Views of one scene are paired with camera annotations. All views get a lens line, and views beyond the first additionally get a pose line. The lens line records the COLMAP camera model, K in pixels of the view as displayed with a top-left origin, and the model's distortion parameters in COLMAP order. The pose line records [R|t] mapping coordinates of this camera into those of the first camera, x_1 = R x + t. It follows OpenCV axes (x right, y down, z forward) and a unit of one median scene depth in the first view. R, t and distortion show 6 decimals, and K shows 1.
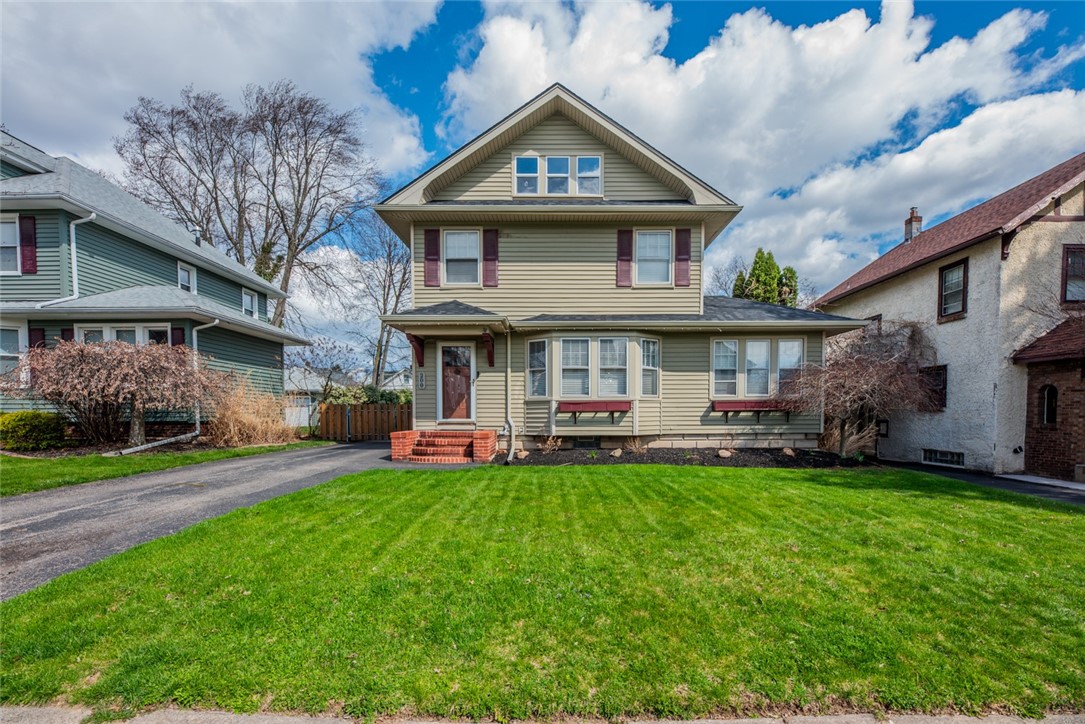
lens RADIAL K [[478.1, 0, 548.6], [0, 478.1, 424.8], [0, 0, 1]] dist [-0.001138, -0.000559]
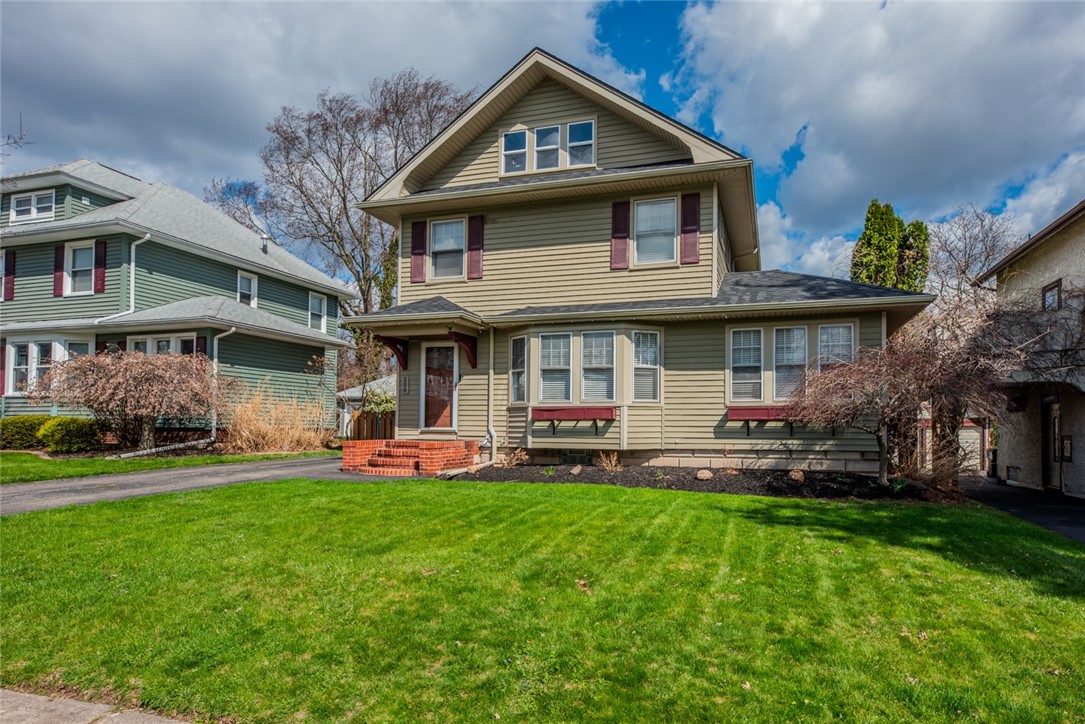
lens RADIAL K [[607.3, 0, 590.0], [0, 607.3, 397.4], [0, 0, 1]] dist [0.004519, 0.003581]
pose [[0.957224, -0.005748, -0.289292, 0.409681], [-0.013729, 0.997774, -0.065252, 0.001398], [0.289024, 0.066432, 0.955014, -0.003065]]
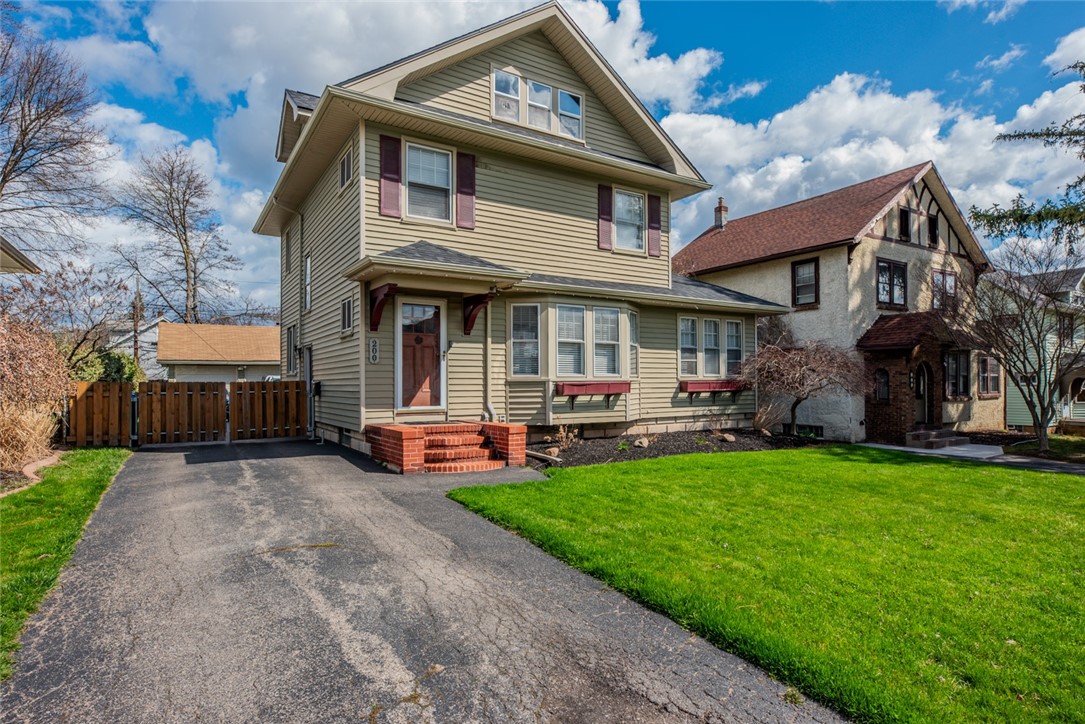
lens RADIAL K [[607.3, 0, 518.0], [0, 607.3, 362.4], [0, 0, 1]] dist [0.004519, 0.003581]
pose [[0.845438, 0.016493, 0.533819, -0.557371], [0.014007, 0.998495, -0.053033, -0.028180], [-0.533890, 0.052314, 0.843934, 0.164253]]
